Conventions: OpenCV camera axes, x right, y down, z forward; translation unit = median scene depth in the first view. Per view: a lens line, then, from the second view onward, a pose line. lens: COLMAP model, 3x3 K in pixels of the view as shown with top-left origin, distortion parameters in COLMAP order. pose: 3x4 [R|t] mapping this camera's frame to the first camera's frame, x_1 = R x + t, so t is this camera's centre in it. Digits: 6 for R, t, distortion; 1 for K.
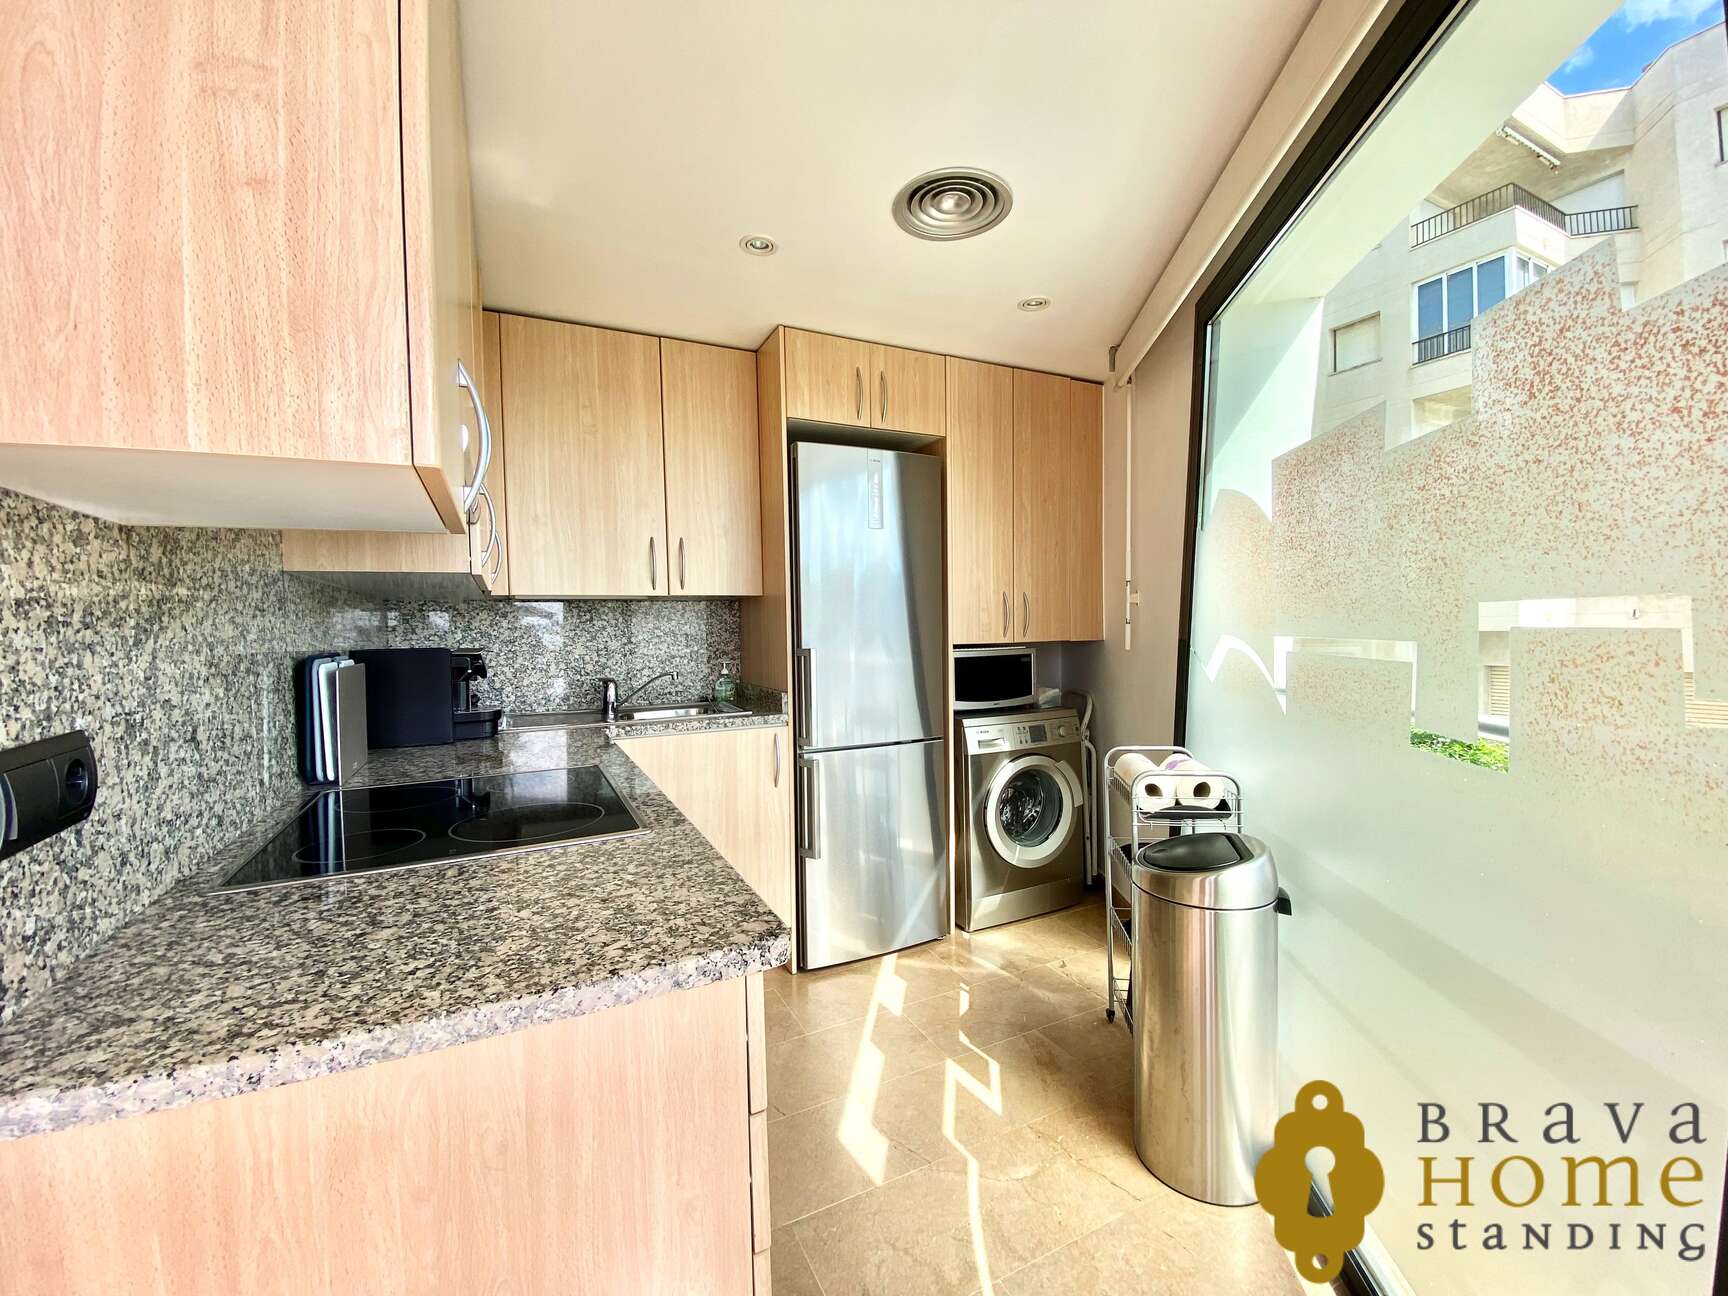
lens RADIAL K [[695.5, 0, 864.0], [0, 695.5, 648.0], [0, 0, 1]] dist [0.048494, -0.034436]
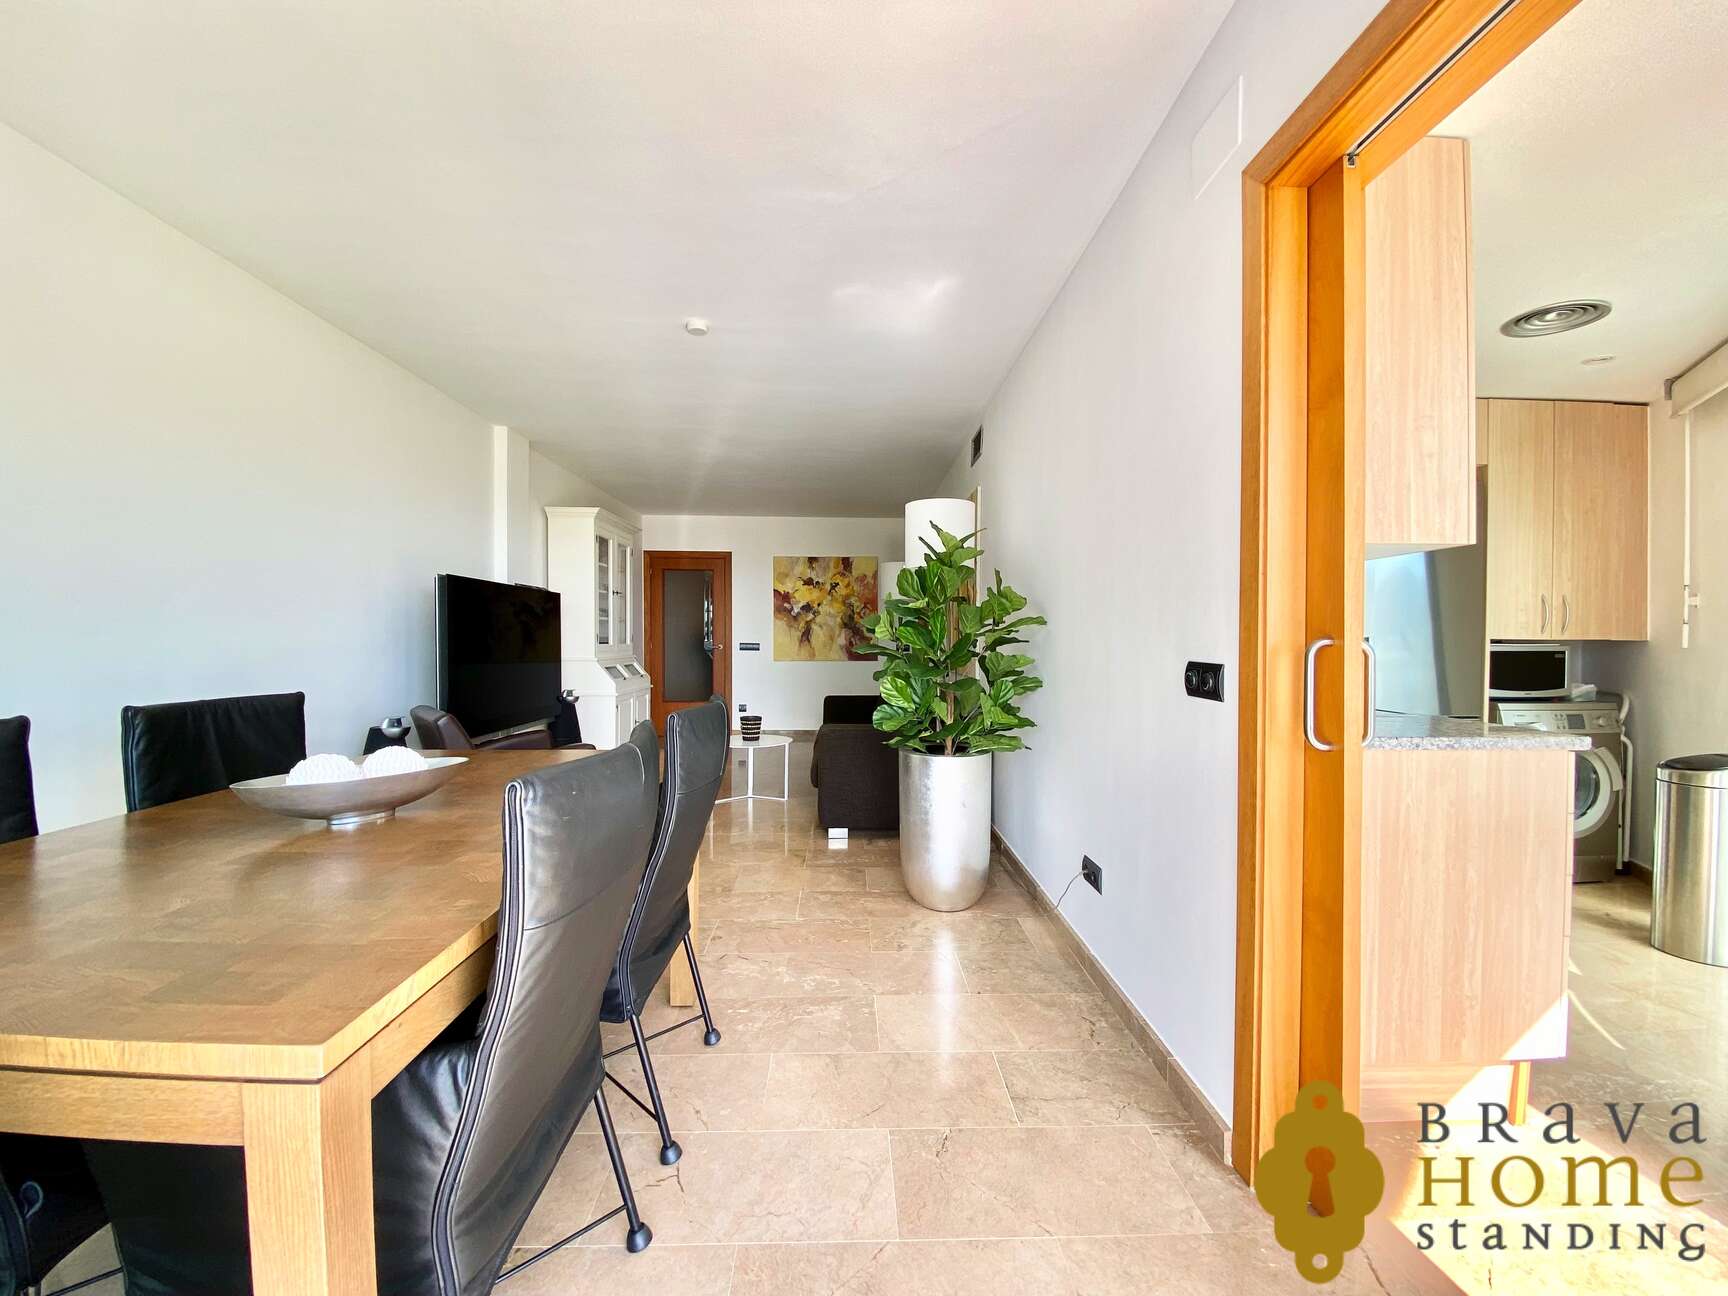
lens RADIAL K [[695.5, 0, 864.0], [0, 695.5, 648.0], [0, 0, 1]] dist [0.048494, -0.034436]
pose [[0.907636, 0.027550, -0.418854, -0.327080], [-0.033812, 0.999400, -0.007535, 0.053741], [0.418395, 0.021001, 0.908022, -0.521320]]
